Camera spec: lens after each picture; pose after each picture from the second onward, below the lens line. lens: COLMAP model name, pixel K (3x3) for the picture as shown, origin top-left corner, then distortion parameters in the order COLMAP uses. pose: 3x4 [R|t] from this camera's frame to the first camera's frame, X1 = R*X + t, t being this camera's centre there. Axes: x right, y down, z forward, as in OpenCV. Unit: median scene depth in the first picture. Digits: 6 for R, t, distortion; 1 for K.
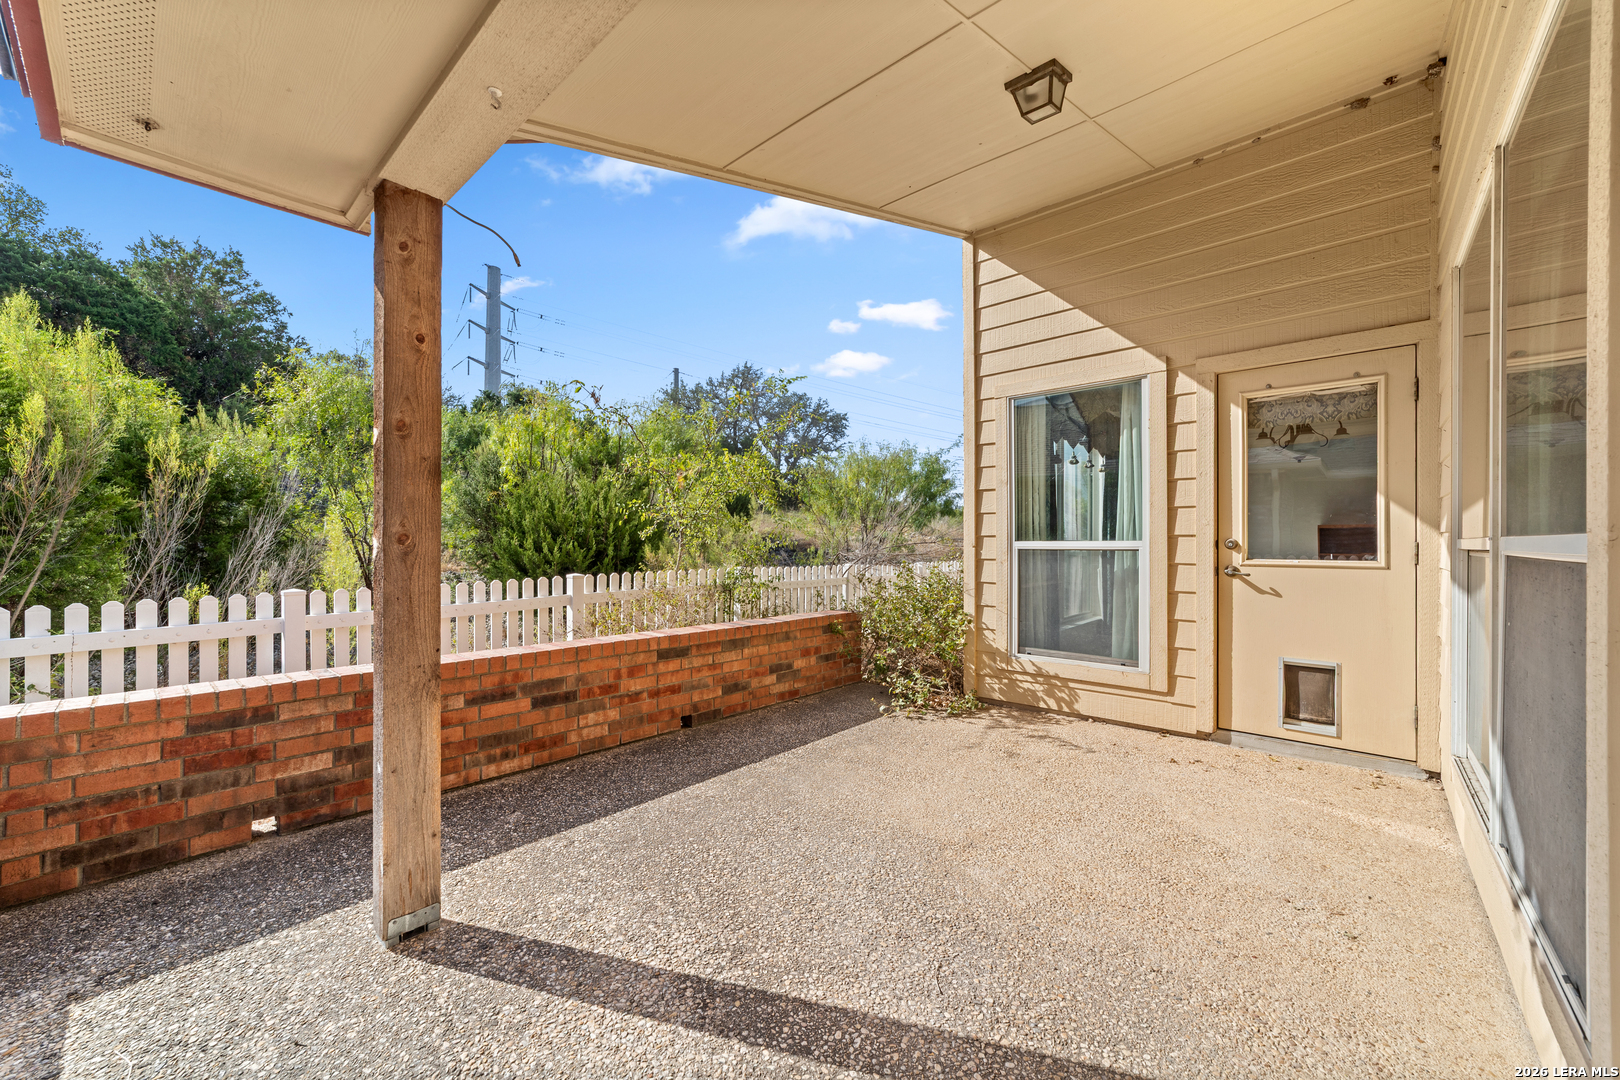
lens RADIAL K [[623.5, 0, 806.6], [0, 623.5, 538.8], [0, 0, 1]] dist [-0.014578, 0.006462]
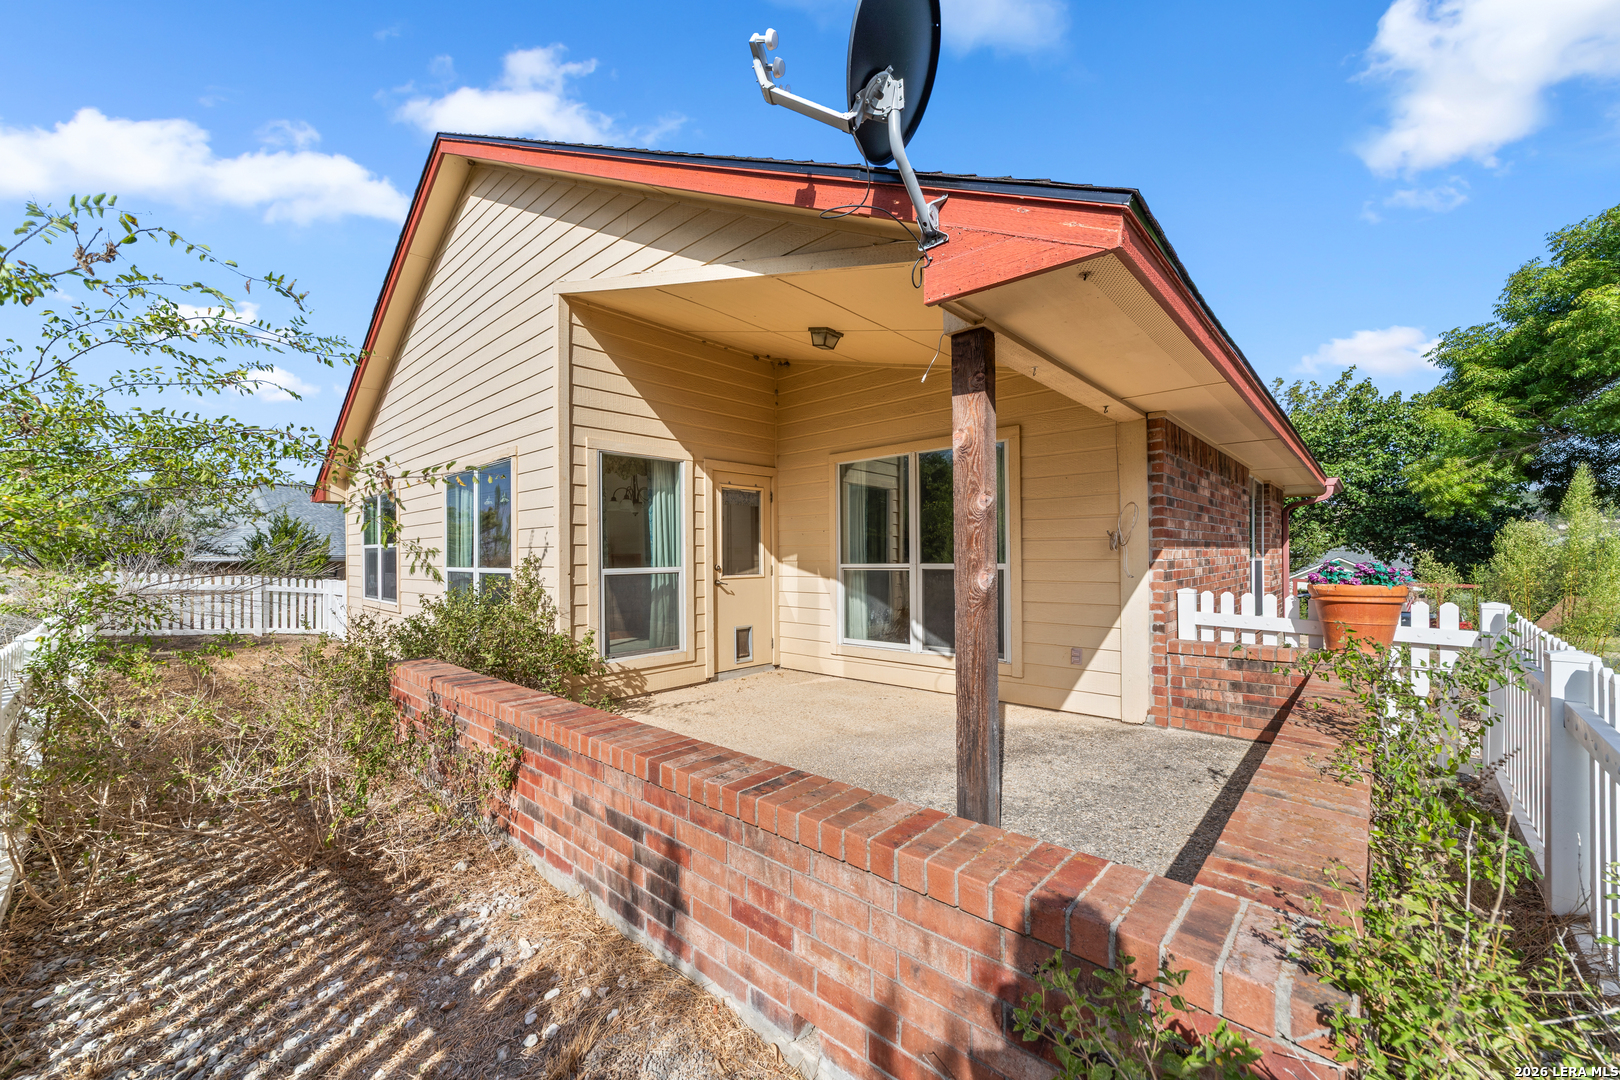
lens RADIAL K [[623.5, 0, 811.2], [0, 623.5, 553.0], [0, 0, 1]] dist [-0.014578, 0.006462]
pose [[0.007932, 0.007277, 0.999942, -1.067169], [0.008696, 0.999935, -0.007346, -0.017323], [-0.999931, 0.008754, 0.007868, 0.698931]]
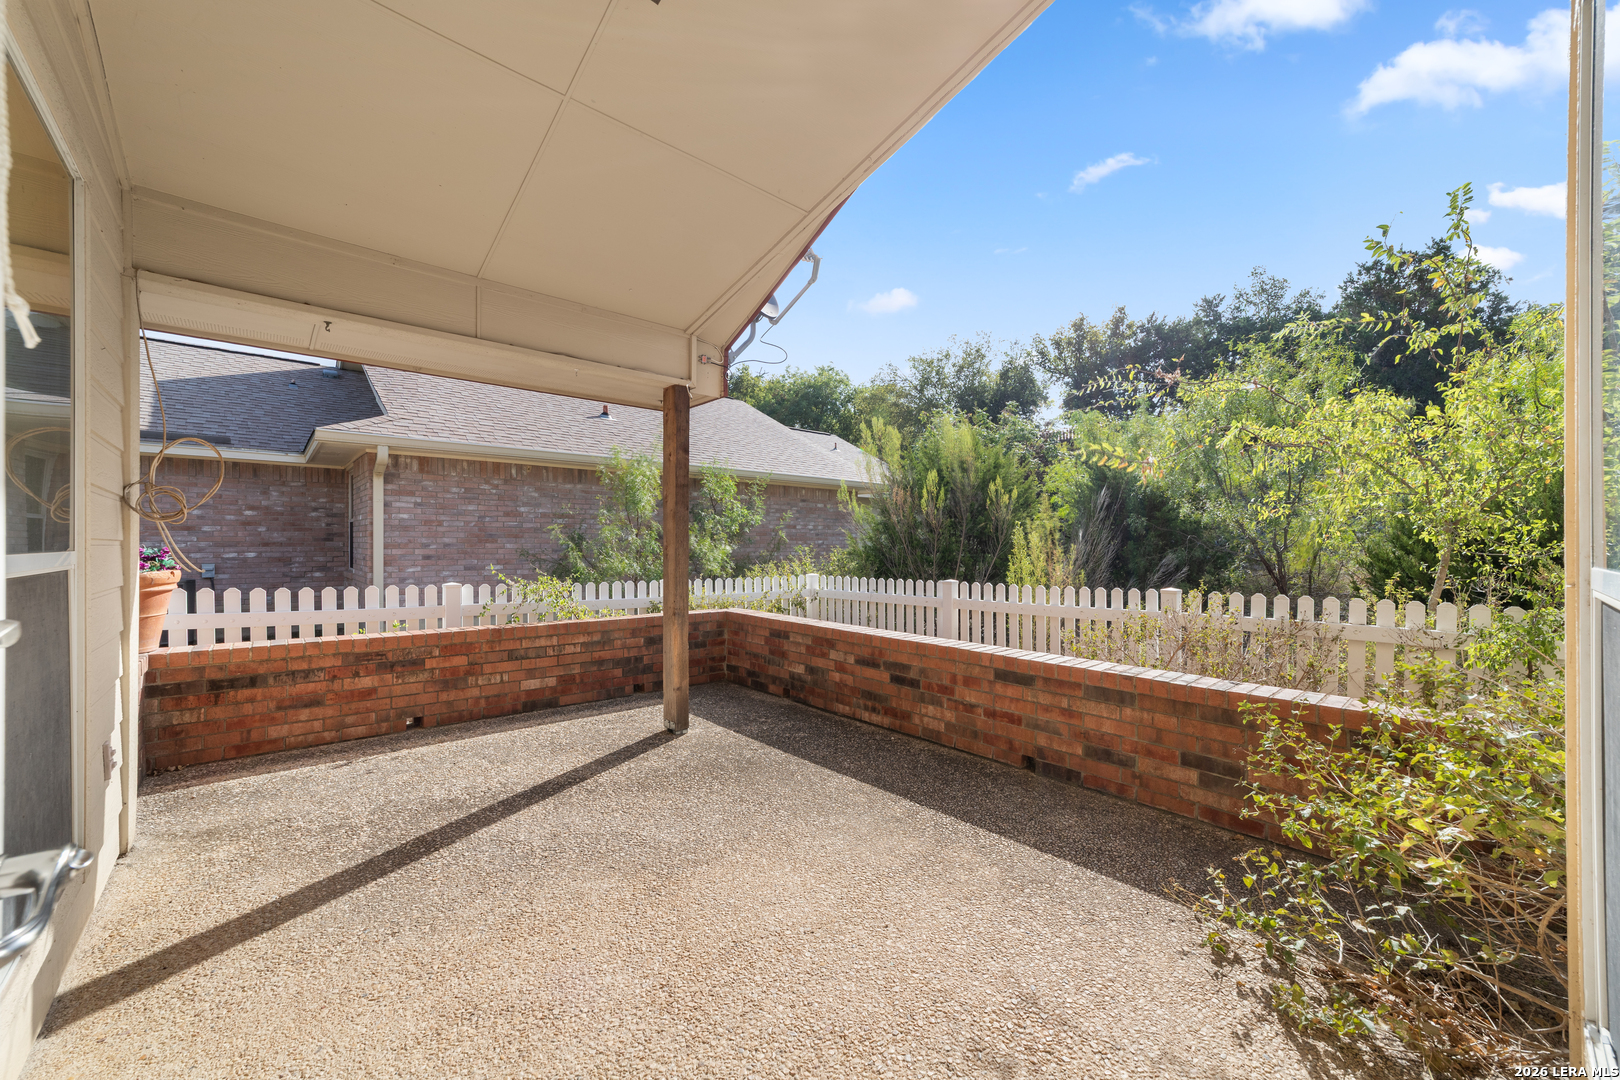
lens RADIAL K [[623.5, 0, 810.9], [0, 623.5, 546.1], [0, 0, 1]] dist [-0.014578, 0.006462]
pose [[-0.109610, 0.002554, -0.993971, 0.727923], [0.004108, 0.999989, 0.002116, -0.005788], [0.993966, -0.003851, -0.109619, 0.854119]]
